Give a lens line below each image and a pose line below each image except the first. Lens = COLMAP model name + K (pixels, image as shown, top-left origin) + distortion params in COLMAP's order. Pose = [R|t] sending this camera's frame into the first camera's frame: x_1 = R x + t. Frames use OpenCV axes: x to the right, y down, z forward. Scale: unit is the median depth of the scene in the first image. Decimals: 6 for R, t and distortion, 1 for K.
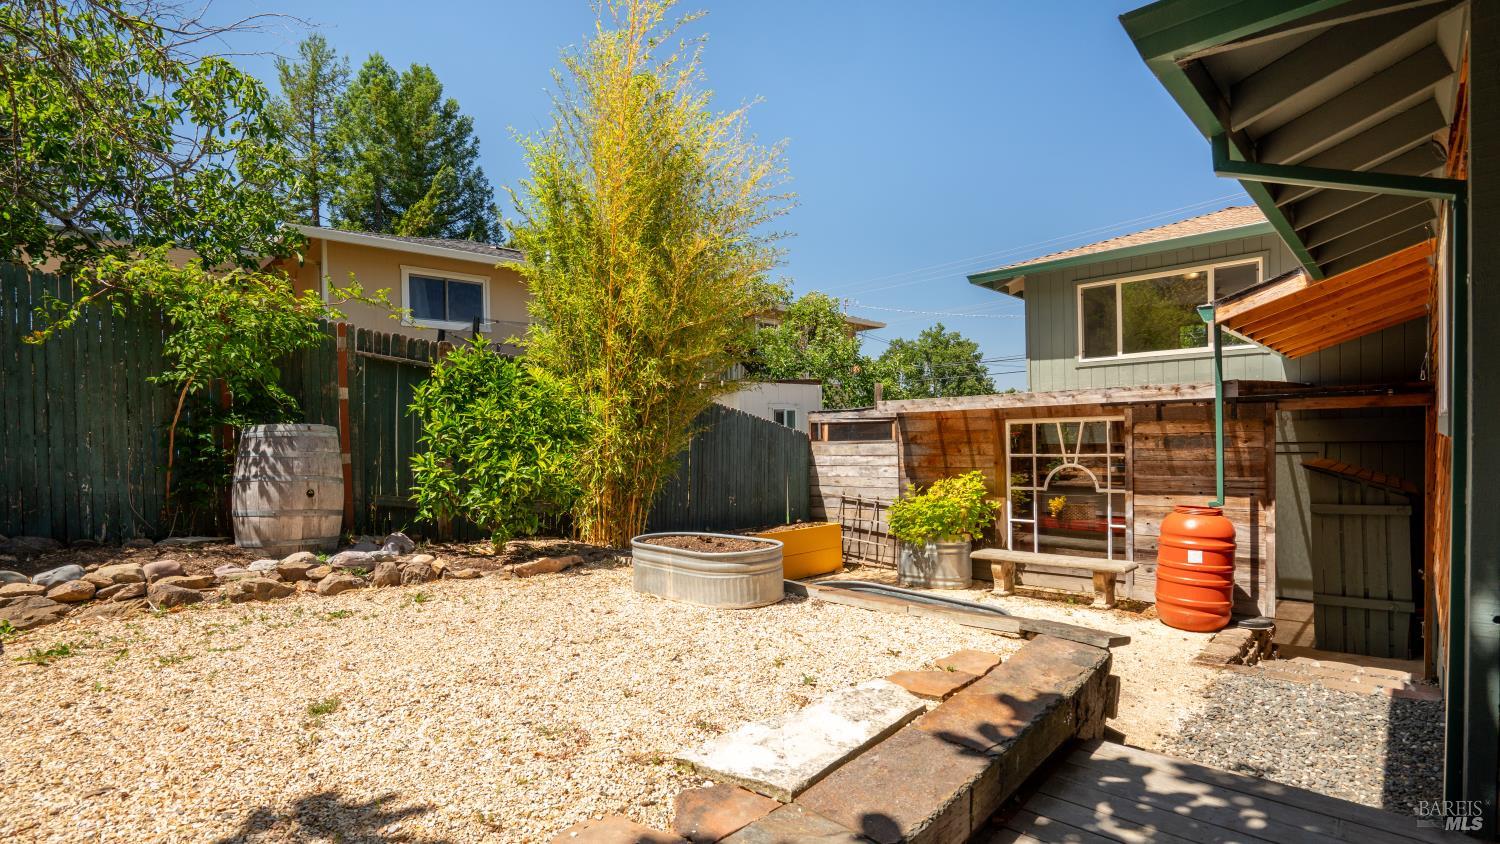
lens RADIAL K [[717.8, 0, 774.5], [0, 717.8, 455.6], [0, 0, 1]] dist [-0.033699, 0.010861]
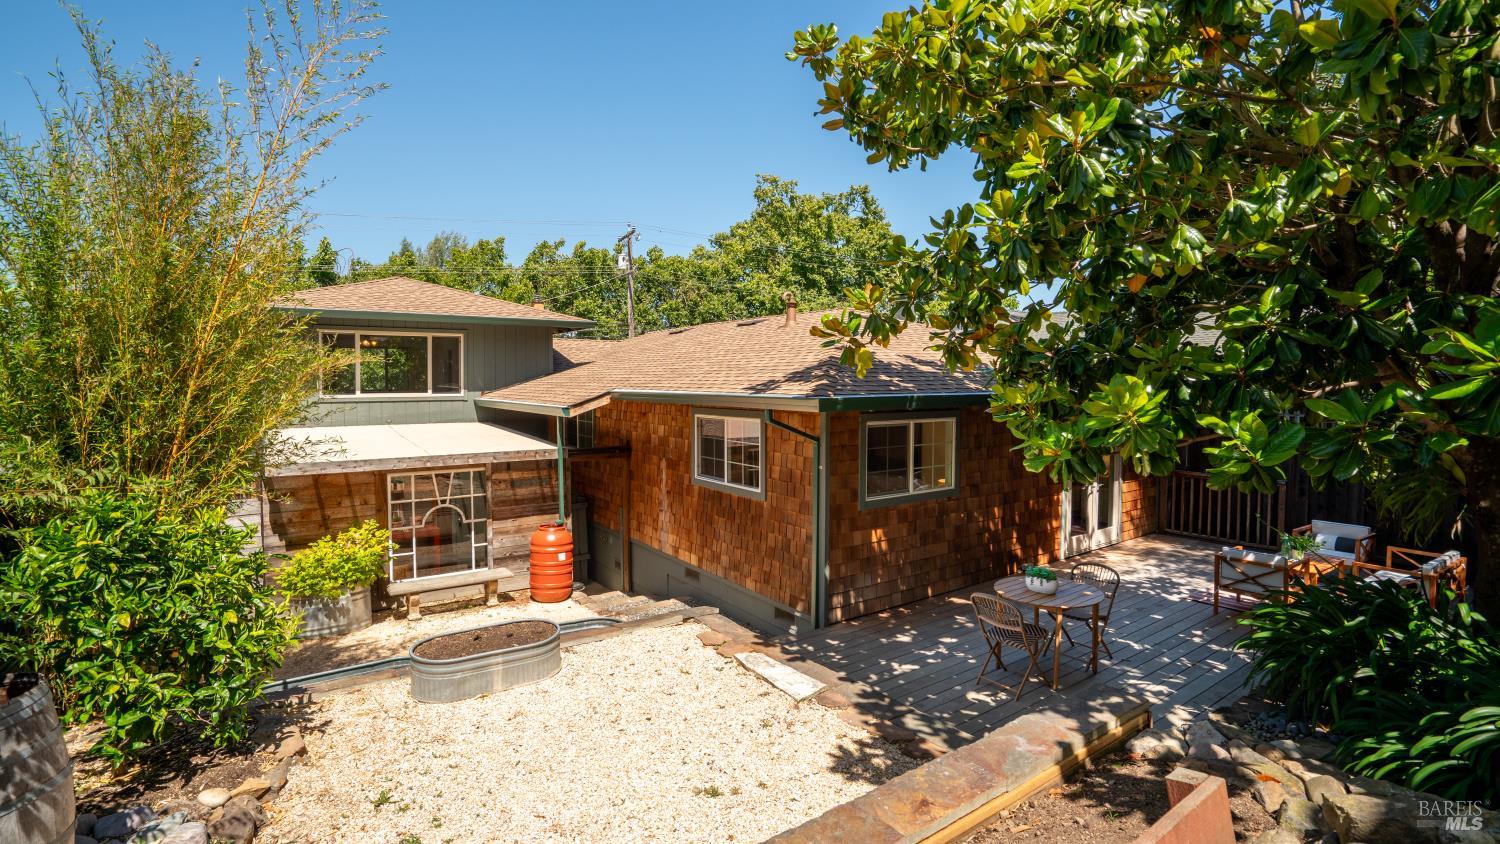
lens RADIAL K [[694.8, 0, 748.5], [0, 694.8, 400.2], [0, 0, 1]] dist [-0.069222, -0.000038]
pose [[0.184253, -0.008383, 0.982843, -0.989886], [0.017785, 0.999828, 0.005194, -0.244376], [-0.982718, 0.016523, 0.184371, 0.297823]]
